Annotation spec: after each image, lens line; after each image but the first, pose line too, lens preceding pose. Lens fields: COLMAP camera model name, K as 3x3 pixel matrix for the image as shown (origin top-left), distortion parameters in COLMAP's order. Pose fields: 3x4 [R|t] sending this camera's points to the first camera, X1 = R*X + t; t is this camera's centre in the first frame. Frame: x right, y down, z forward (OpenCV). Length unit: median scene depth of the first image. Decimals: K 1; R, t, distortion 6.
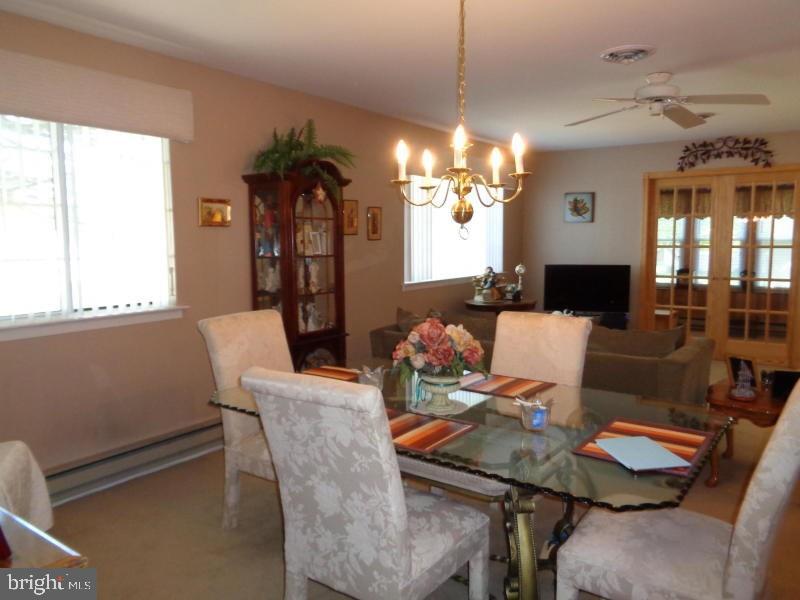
lens RADIAL K [[592.8, 0, 397.2], [0, 592.8, 303.1], [0, 0, 1]] dist [-0.005111, 0.010243]
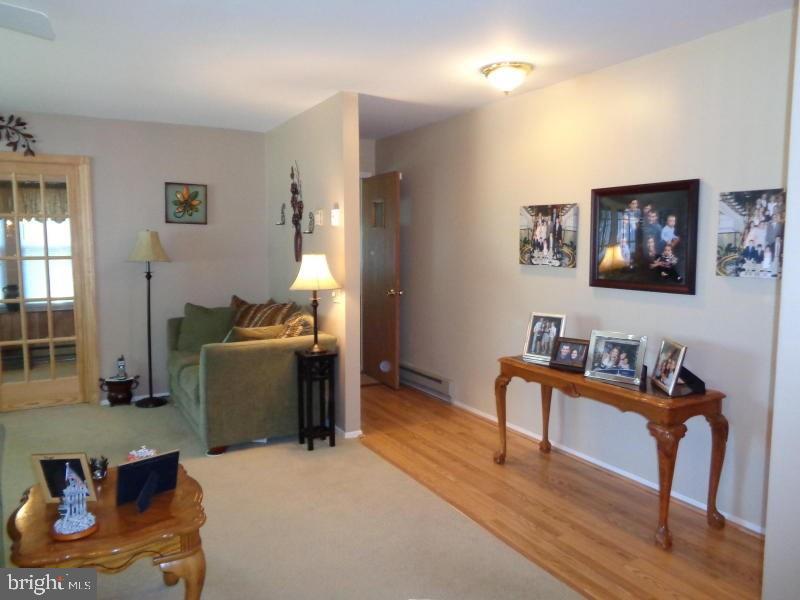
lens RADIAL K [[592.8, 0, 400.4], [0, 592.8, 292.0], [0, 0, 1]] dist [-0.005111, 0.010243]
pose [[0.453140, -0.071857, 0.888539, 0.136767], [0.093254, 0.995098, 0.032916, -0.030643], [-0.886548, 0.067944, 0.457619, 0.218144]]
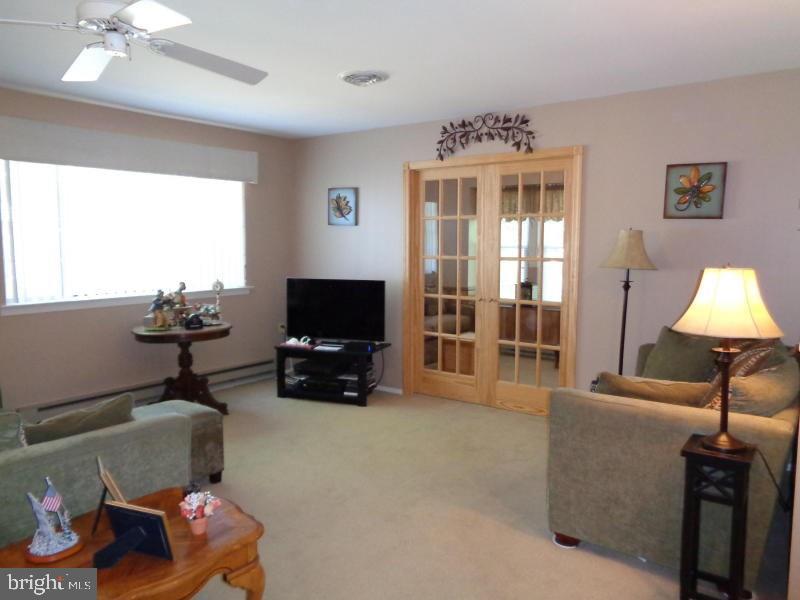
lens RADIAL K [[592.8, 0, 403.8], [0, 592.8, 294.4], [0, 0, 1]] dist [-0.005111, 0.010243]
pose [[0.998526, 0.010987, -0.053161, 0.482914], [-0.011792, 0.999820, -0.014849, -0.036250], [0.052988, 0.015454, 0.998476, 0.236619]]
